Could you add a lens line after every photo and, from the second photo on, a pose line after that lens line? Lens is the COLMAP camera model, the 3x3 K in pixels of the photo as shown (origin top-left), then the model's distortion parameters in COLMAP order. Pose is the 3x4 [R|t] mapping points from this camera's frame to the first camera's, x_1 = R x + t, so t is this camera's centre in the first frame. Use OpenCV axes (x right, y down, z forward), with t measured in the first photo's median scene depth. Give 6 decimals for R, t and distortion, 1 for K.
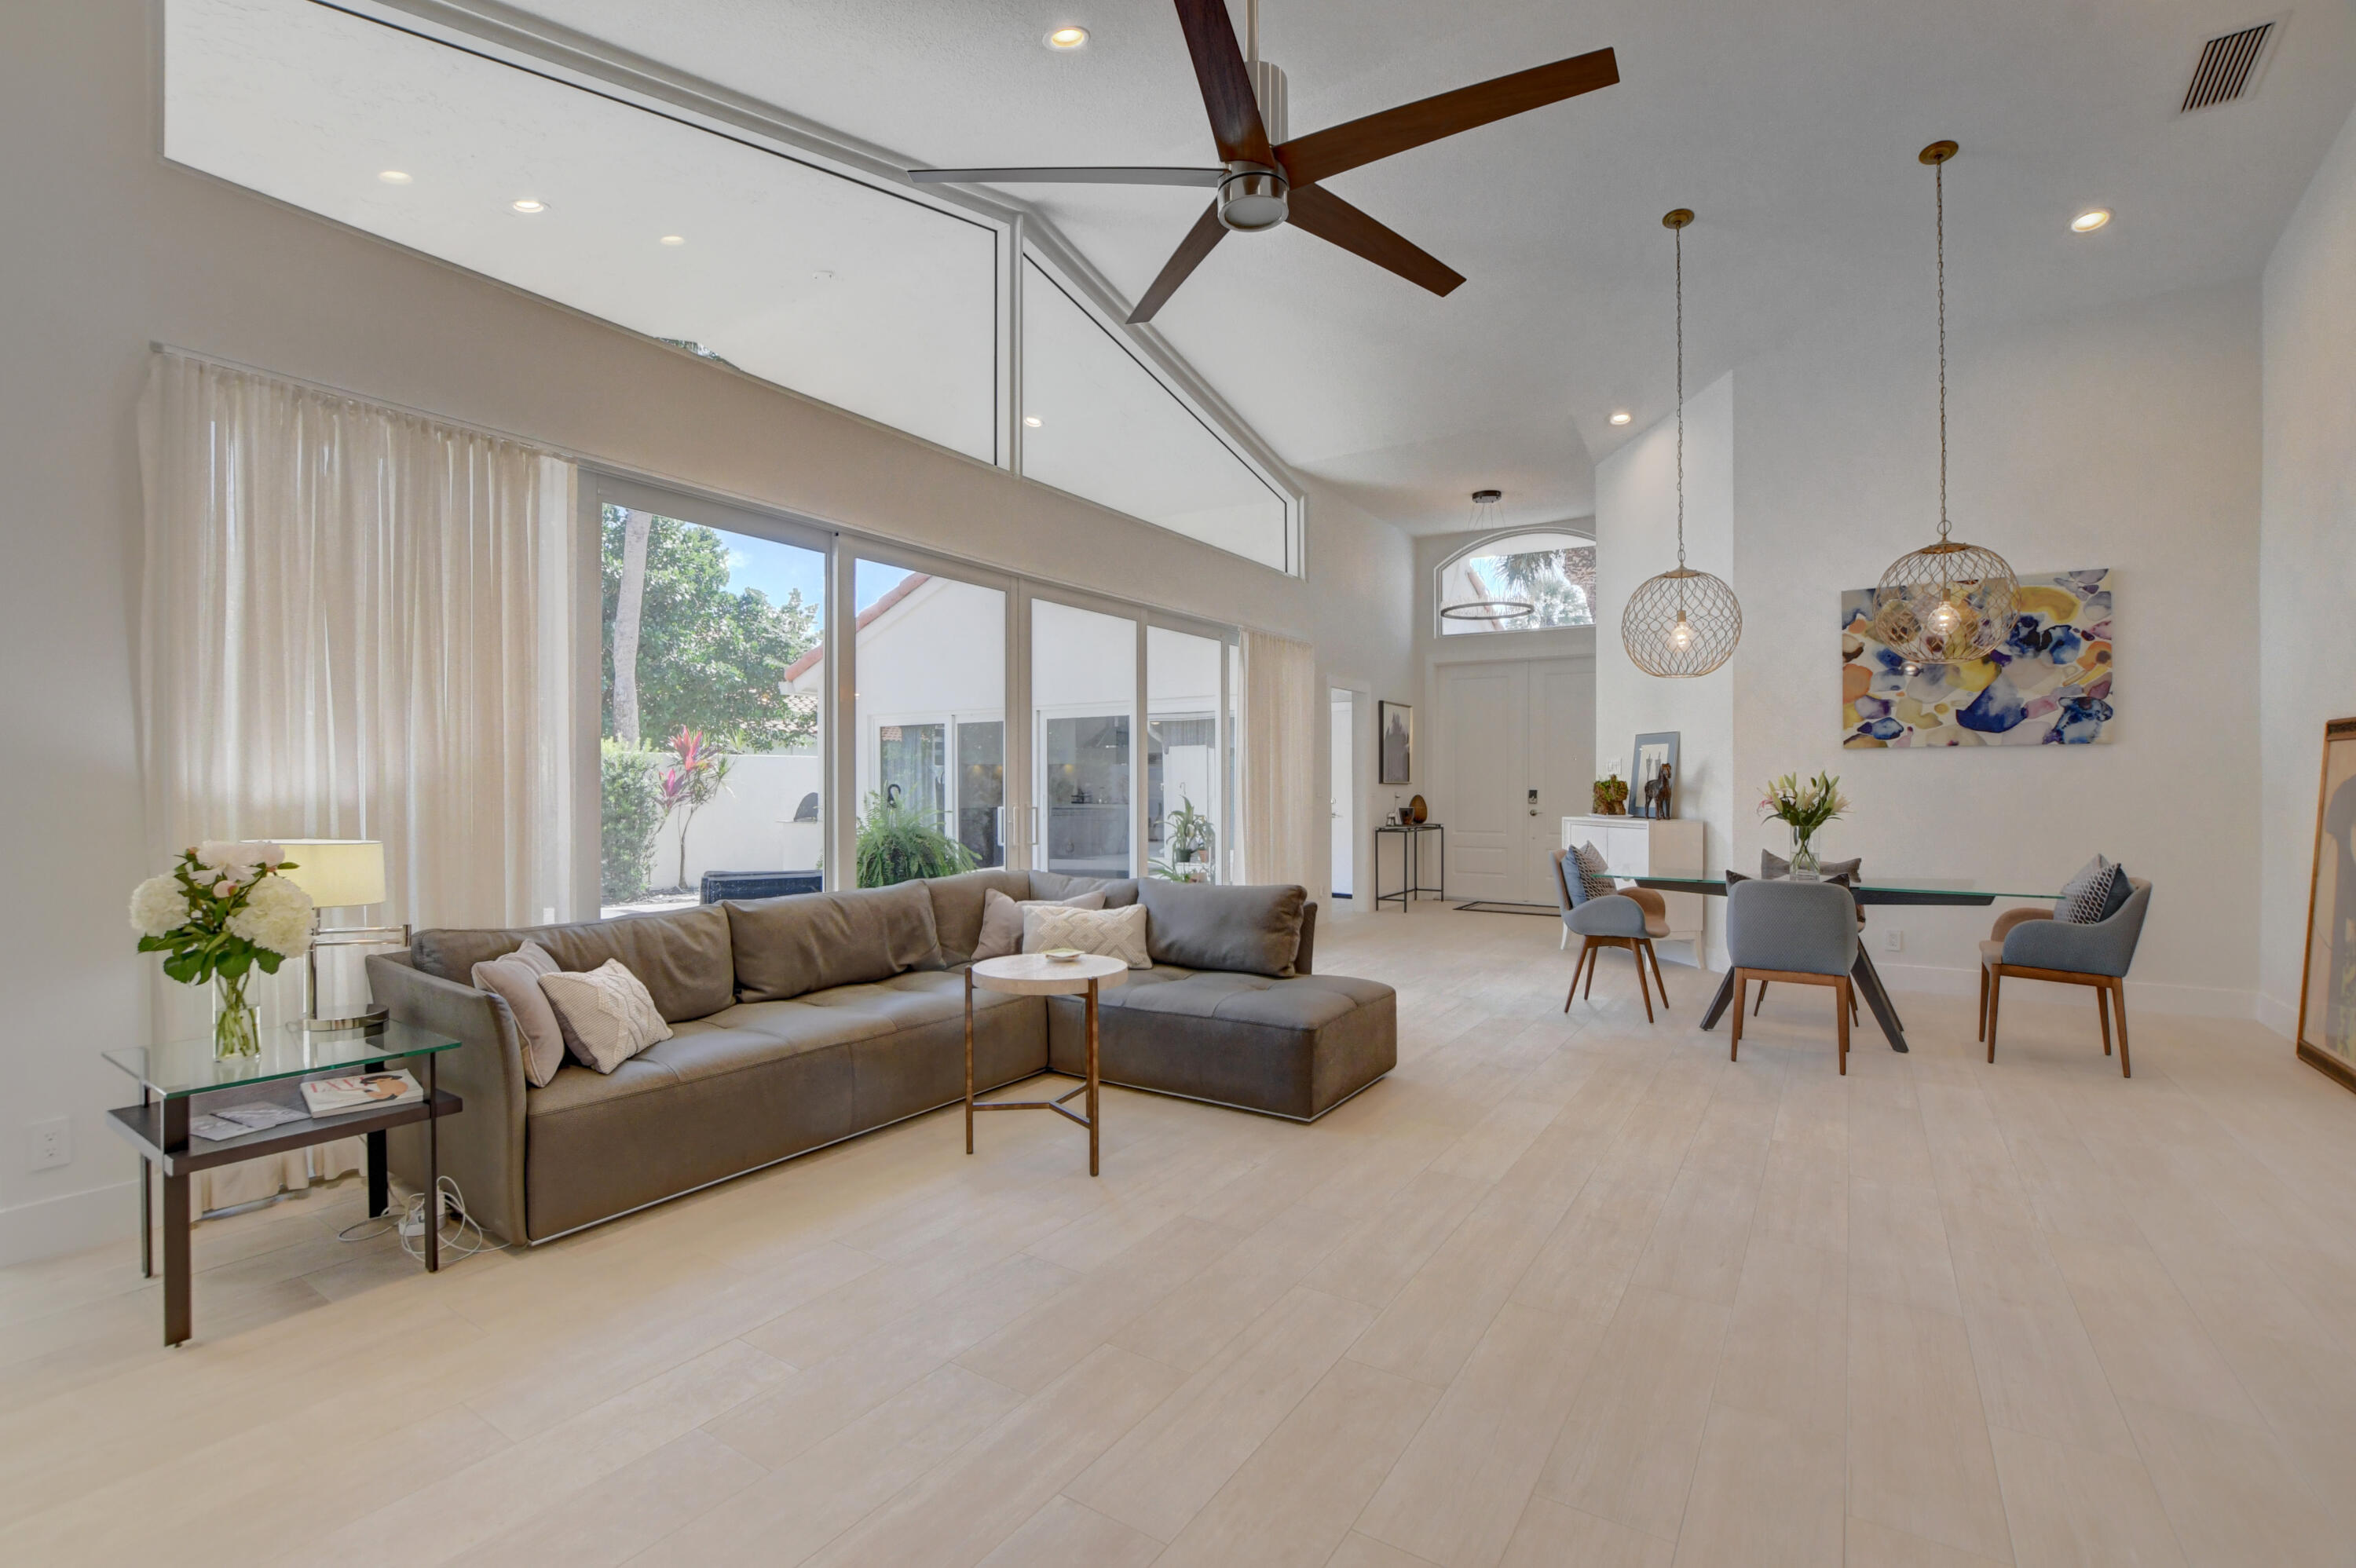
lens RADIAL K [[1050.4, 0, 1152.1], [0, 1050.4, 787.2], [0, 0, 1]] dist [-0.029949, 0.003554]
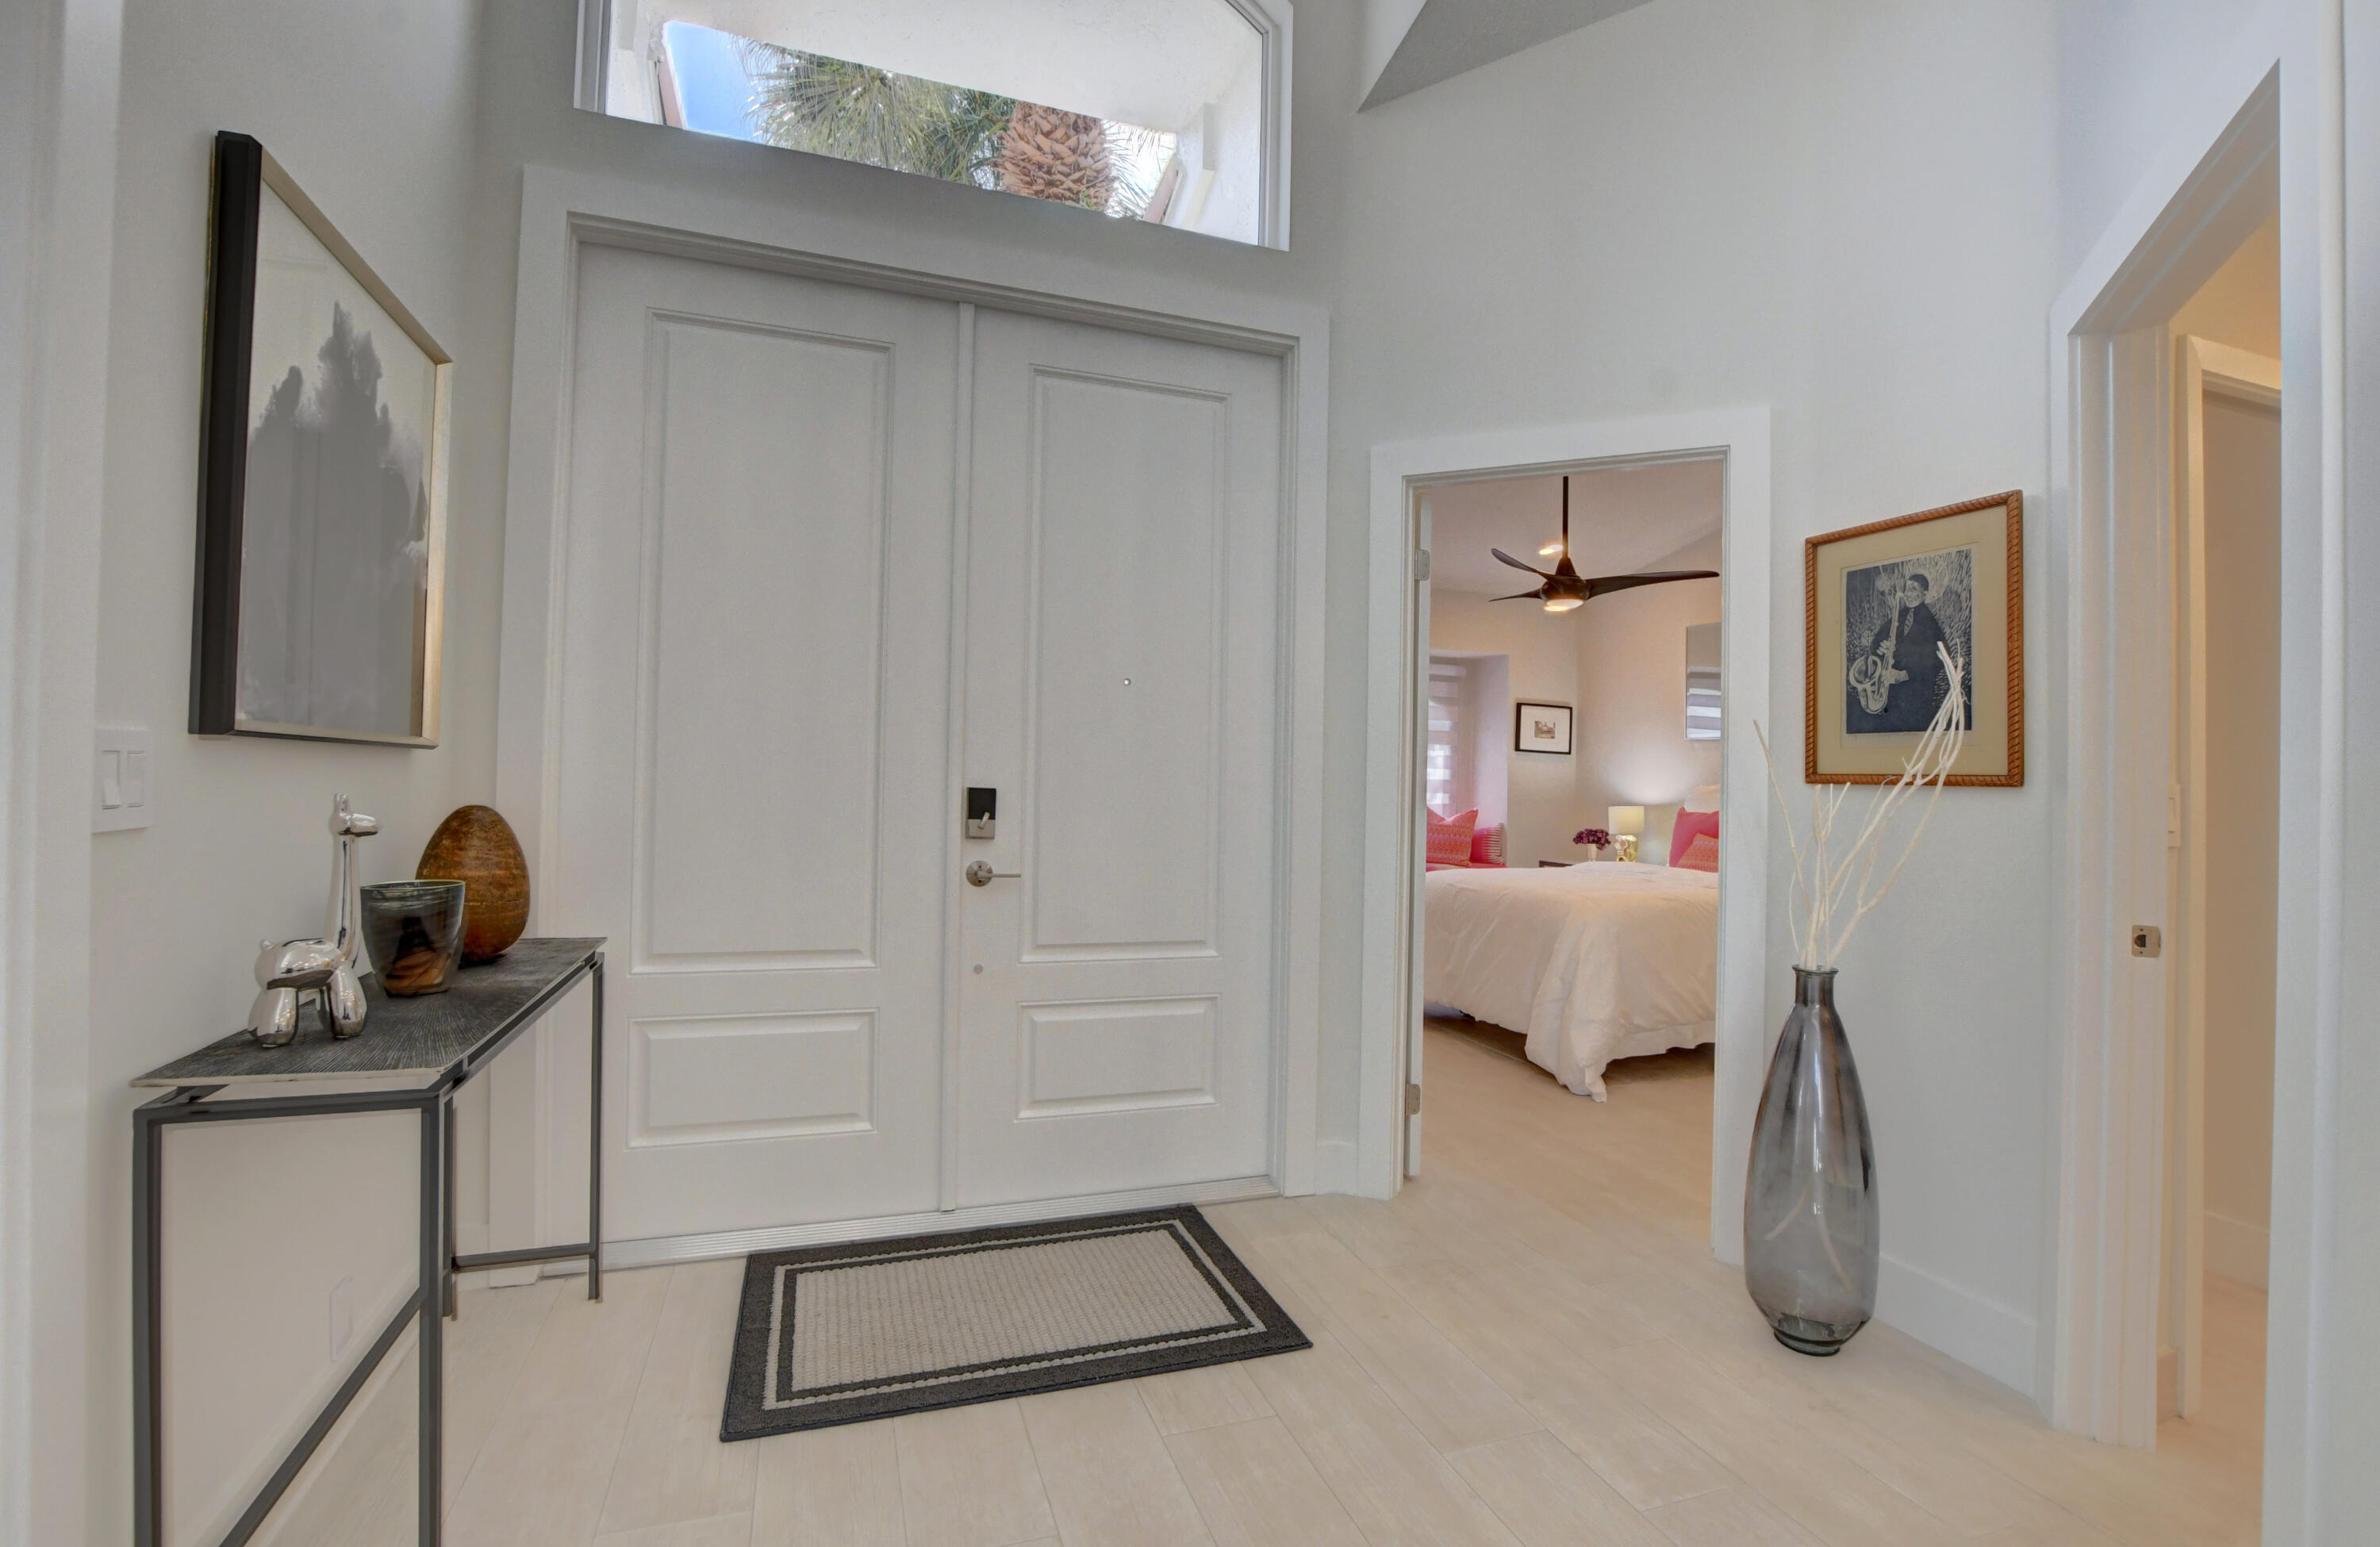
lens RADIAL K [[1013.5, 0, 1192.9], [0, 1013.5, 760.2], [0, 0, 1]] dist [-0.022012, -0.000304]
pose [[0.581258, 0.030457, 0.813149, 0.327850], [-0.019717, 0.999533, -0.023344, 0.000929], [-0.813480, -0.002464, 0.581588, 1.422884]]
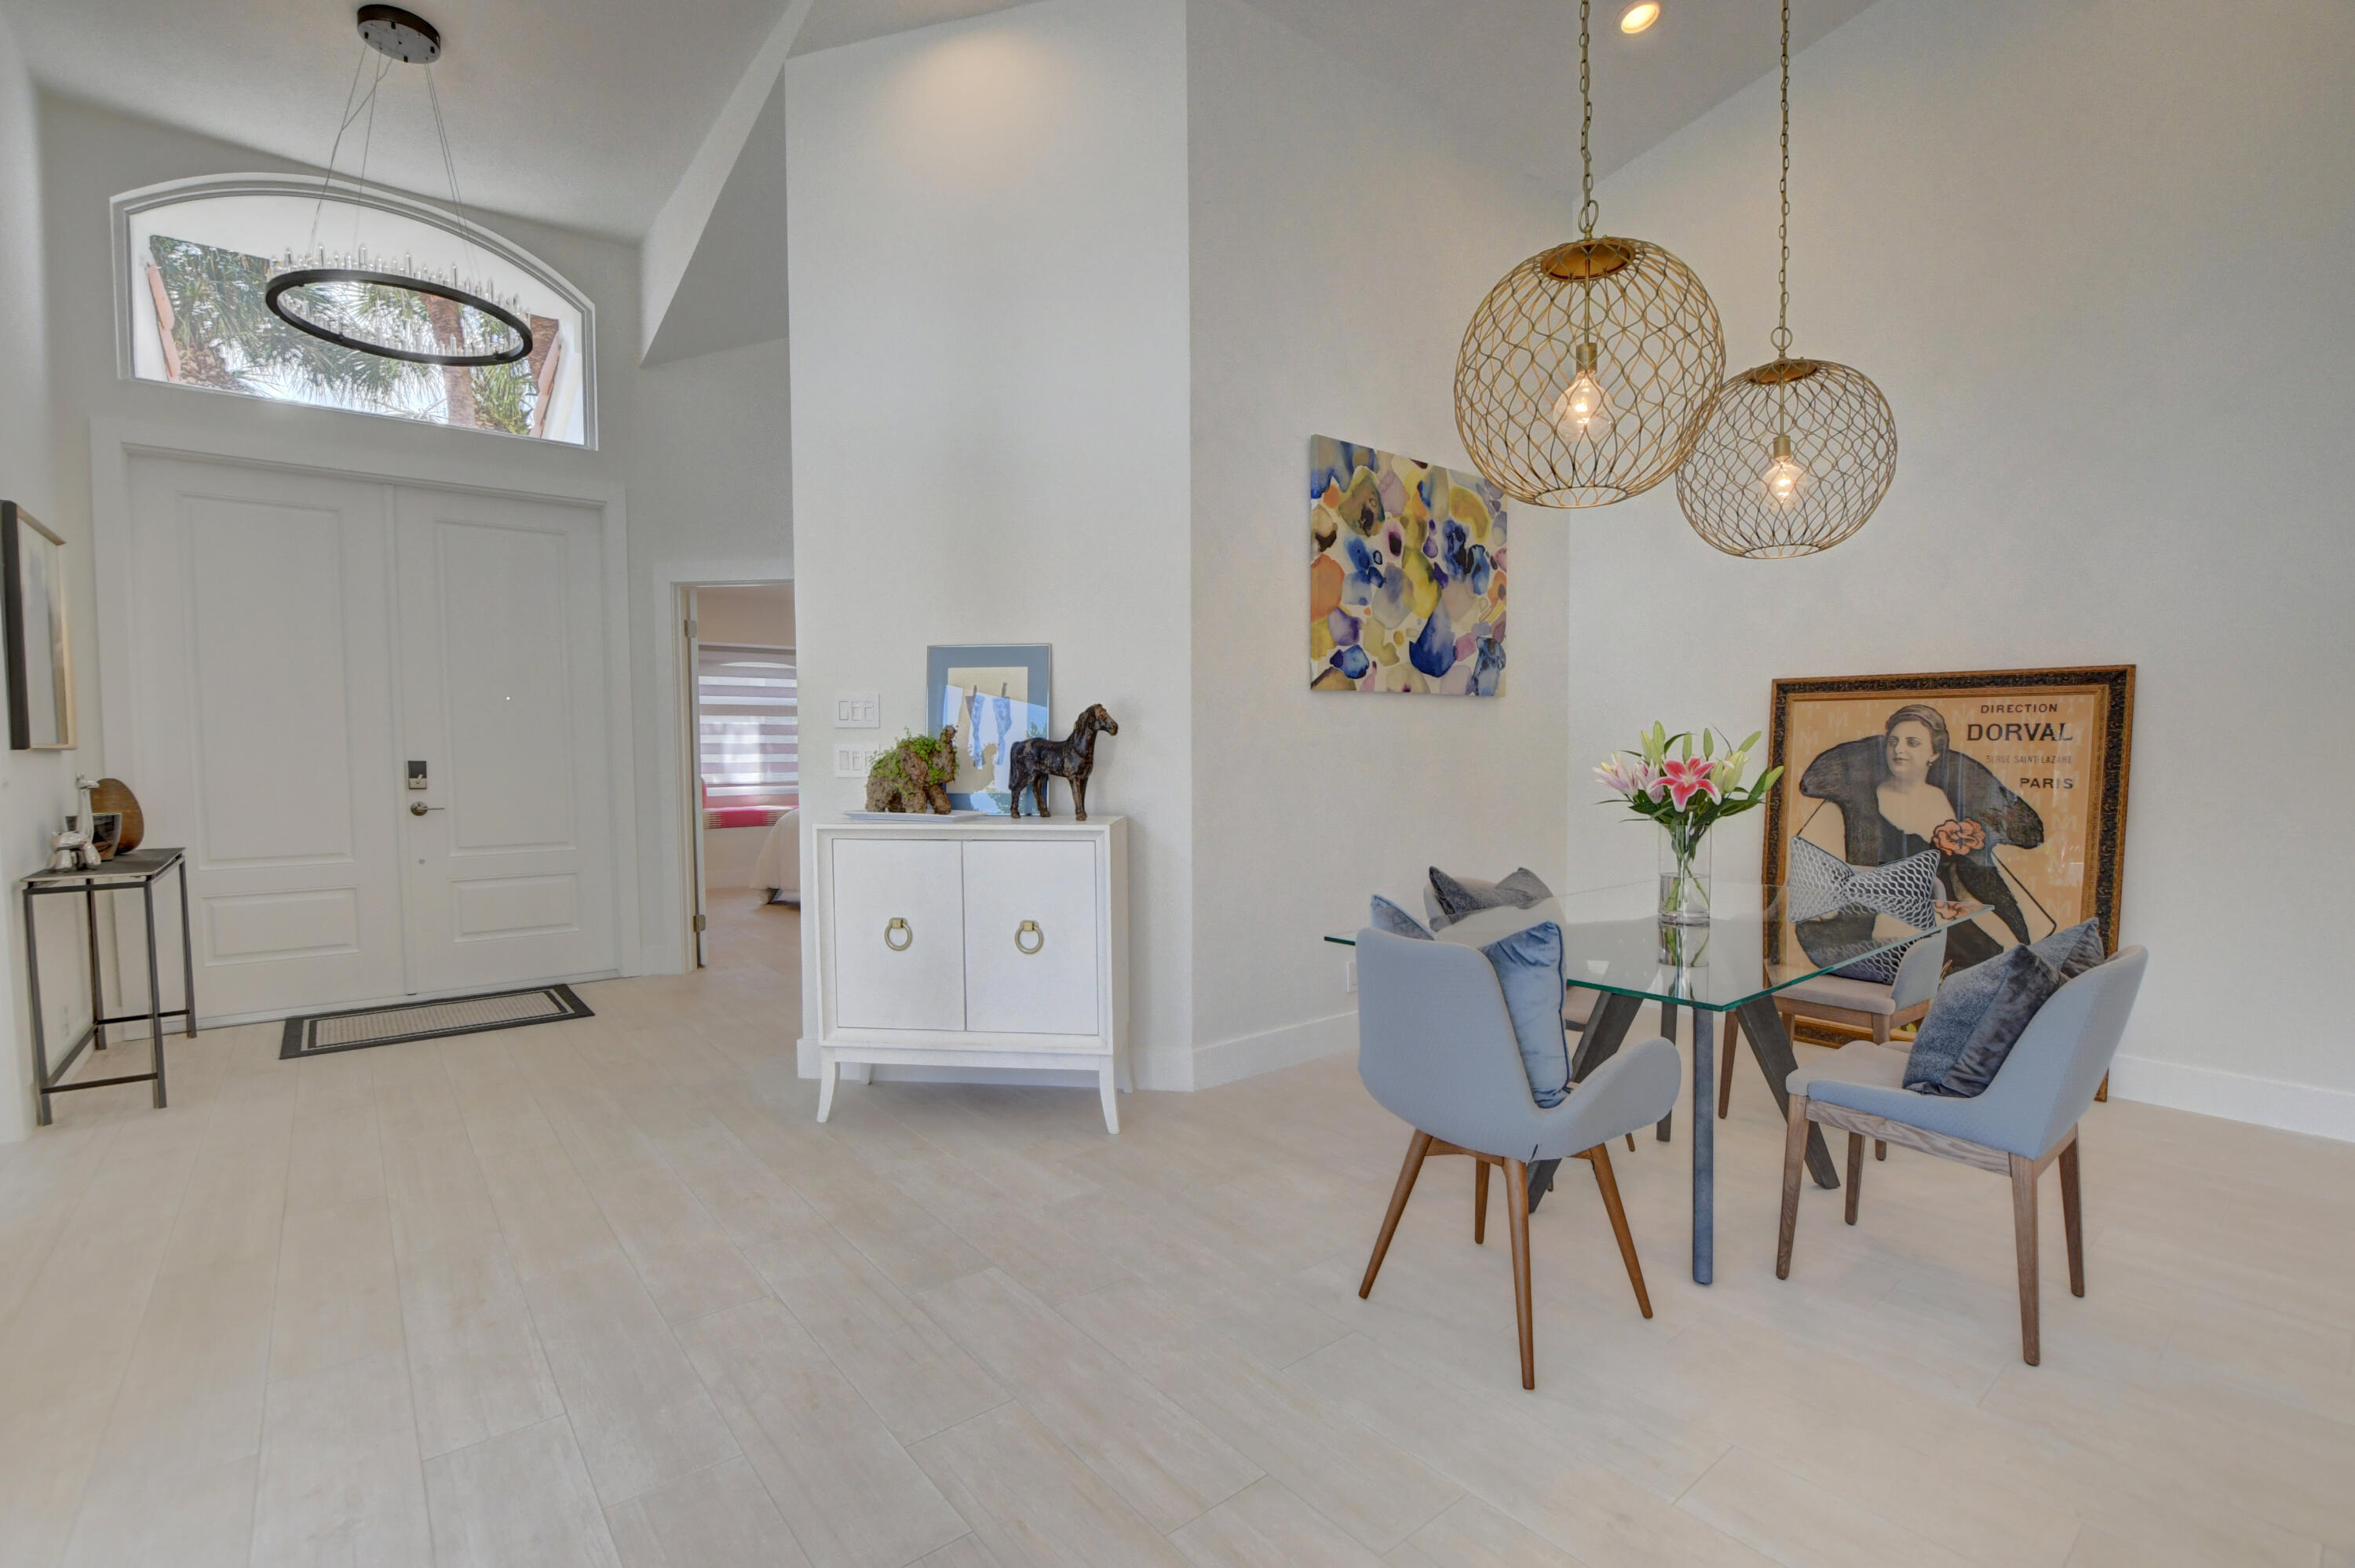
lens RADIAL K [[1049.9, 0, 1129.9], [0, 1049.9, 804.9], [0, 0, 1]] dist [-0.029949, 0.003554]
pose [[0.309136, -0.053954, 0.949486, 0.027389], [0.004182, 0.998457, 0.055375, -0.003510], [-0.951009, -0.013147, 0.308885, 0.961572]]
